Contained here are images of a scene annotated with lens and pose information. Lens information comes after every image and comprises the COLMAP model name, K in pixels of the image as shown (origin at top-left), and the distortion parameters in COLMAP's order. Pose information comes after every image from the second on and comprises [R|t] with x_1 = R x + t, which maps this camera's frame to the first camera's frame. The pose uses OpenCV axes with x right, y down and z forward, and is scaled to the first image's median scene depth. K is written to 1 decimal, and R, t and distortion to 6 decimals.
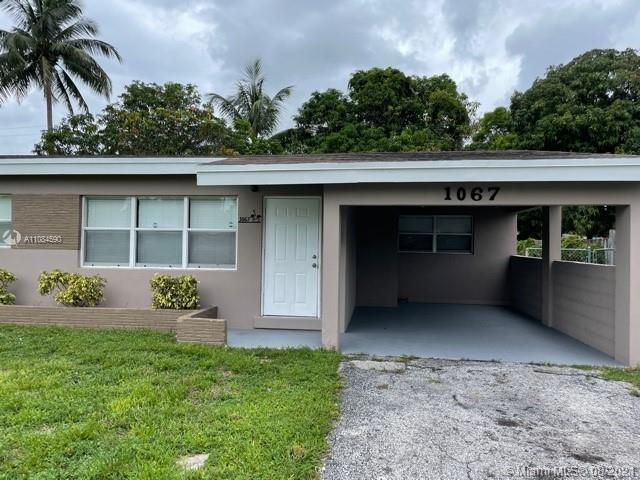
lens RADIAL K [[470.3, 0, 341.2], [0, 470.3, 240.2], [0, 0, 1]] dist [-0.006235, -0.004190]
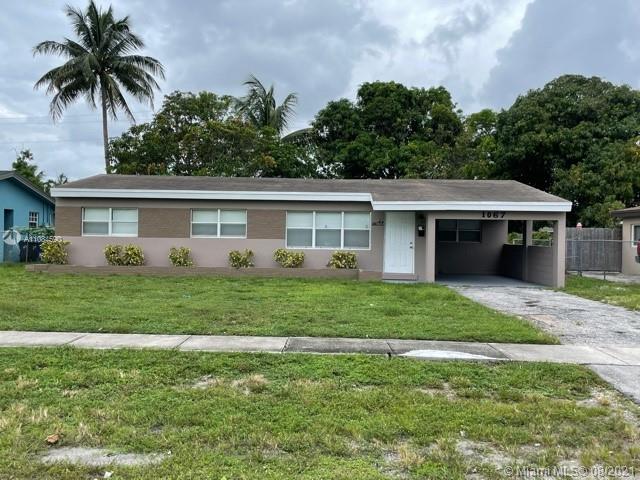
lens RADIAL K [[619.1, 0, 312.0], [0, 619.1, 237.0], [0, 0, 1]] dist [-0.013061, -0.018634]
pose [[0.997032, 0.004200, 0.076873, -0.249897], [-0.005161, 0.999911, 0.012315, -0.007315], [-0.076814, -0.012675, 0.996965, -0.579798]]
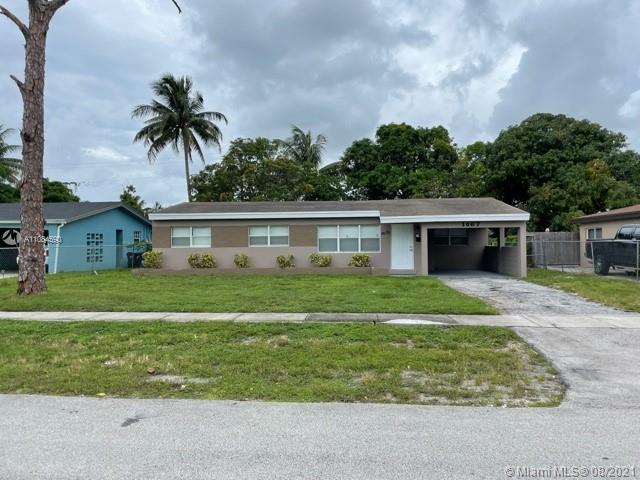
lens RADIAL K [[491.5, 0, 320.0], [0, 491.5, 240.0], [0, 0, 1]] dist [-0.002830, -0.088757]
pose [[0.999735, -0.020642, 0.010219, -0.222170], [0.020630, 0.999786, 0.001276, -0.006377], [-0.010243, -0.001065, 0.999947, -0.657243]]
